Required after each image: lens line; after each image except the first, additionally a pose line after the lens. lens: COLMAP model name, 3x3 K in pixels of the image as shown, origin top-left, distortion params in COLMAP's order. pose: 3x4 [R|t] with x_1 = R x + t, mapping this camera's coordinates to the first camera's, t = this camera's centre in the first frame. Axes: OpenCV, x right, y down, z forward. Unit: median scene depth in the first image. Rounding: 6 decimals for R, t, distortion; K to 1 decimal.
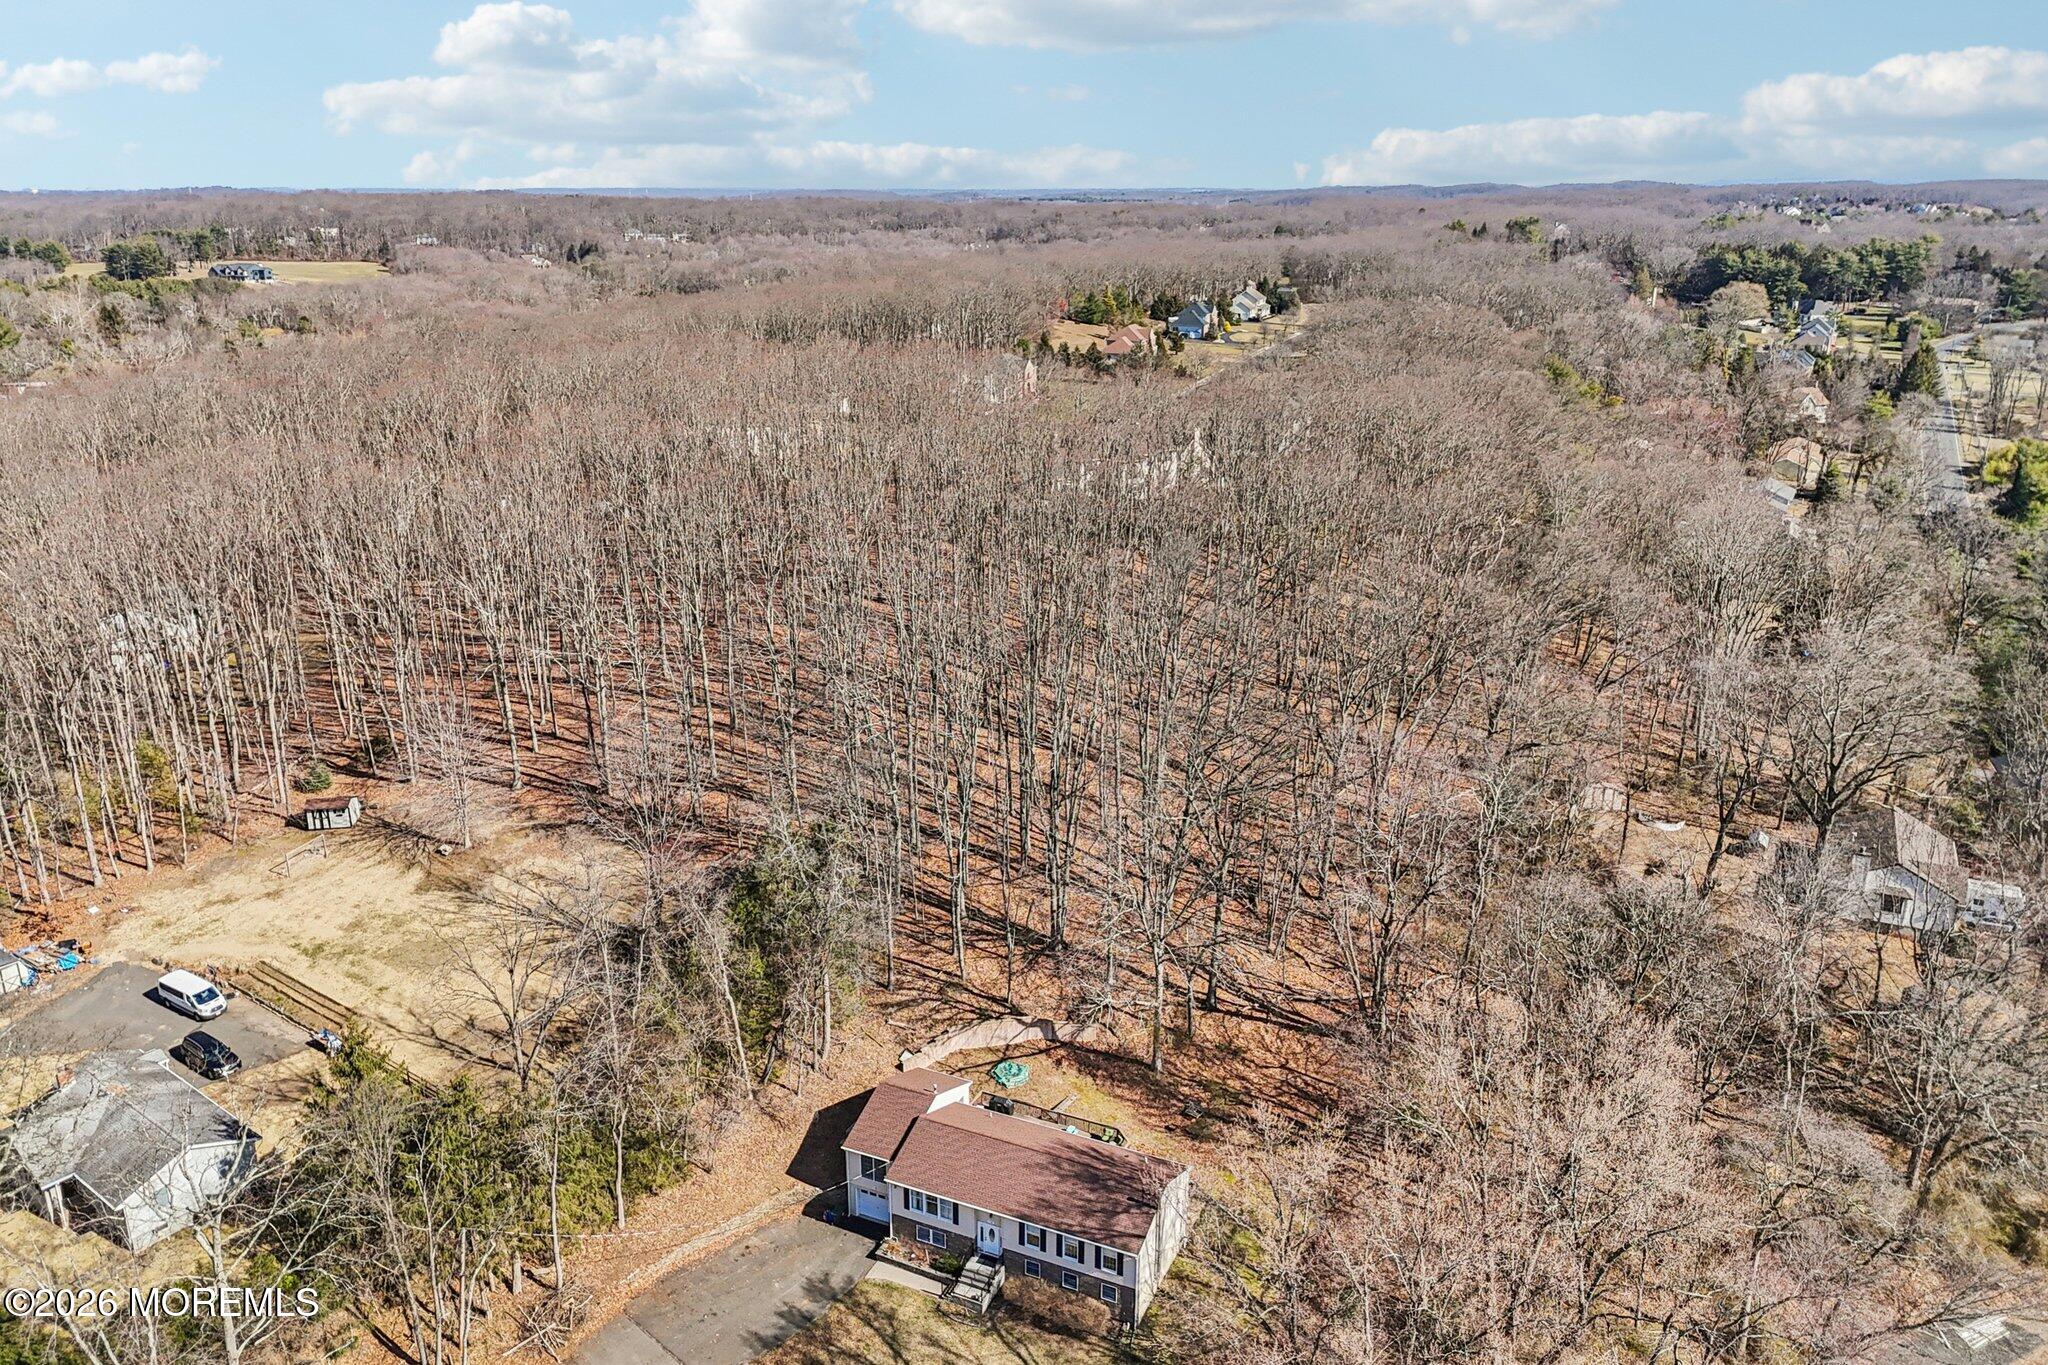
lens RADIAL K [[1544.4, 0, 1035.9], [0, 1544.4, 709.3], [0, 0, 1]] dist [0.084348, -0.084826]
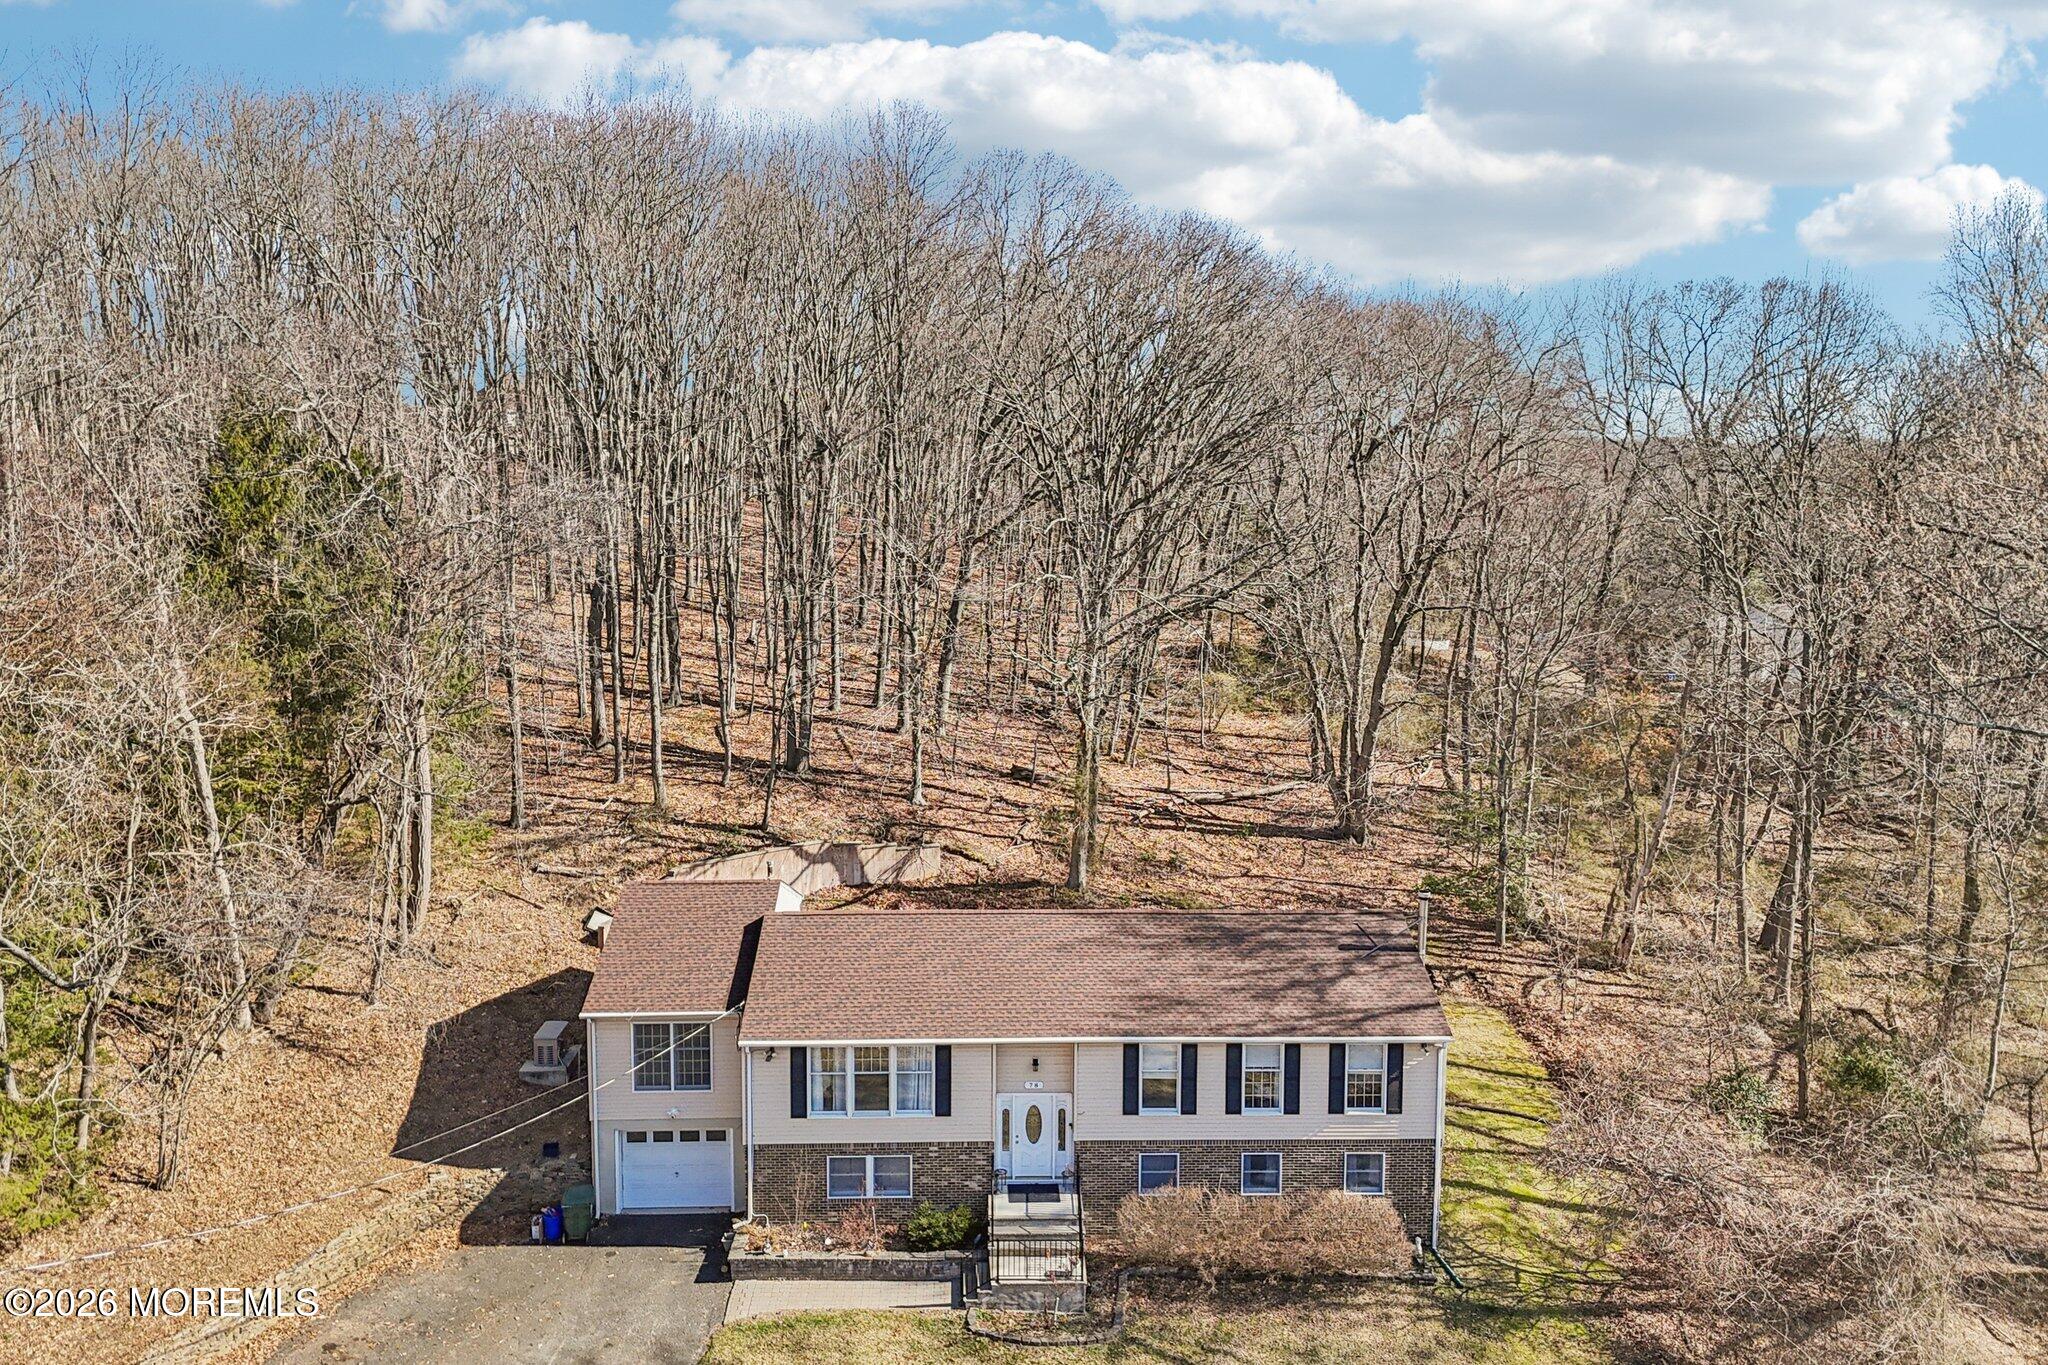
lens RADIAL K [[1511.6, 0, 1024.6], [0, 1511.6, 659.6], [0, 0, 1]] dist [0.075001, -0.073096]
pose [[0.893986, -0.055168, 0.444687, -0.185028], [0.148101, 0.972999, -0.177027, 0.274020], [-0.422914, 0.224118, 0.878018, 0.598175]]
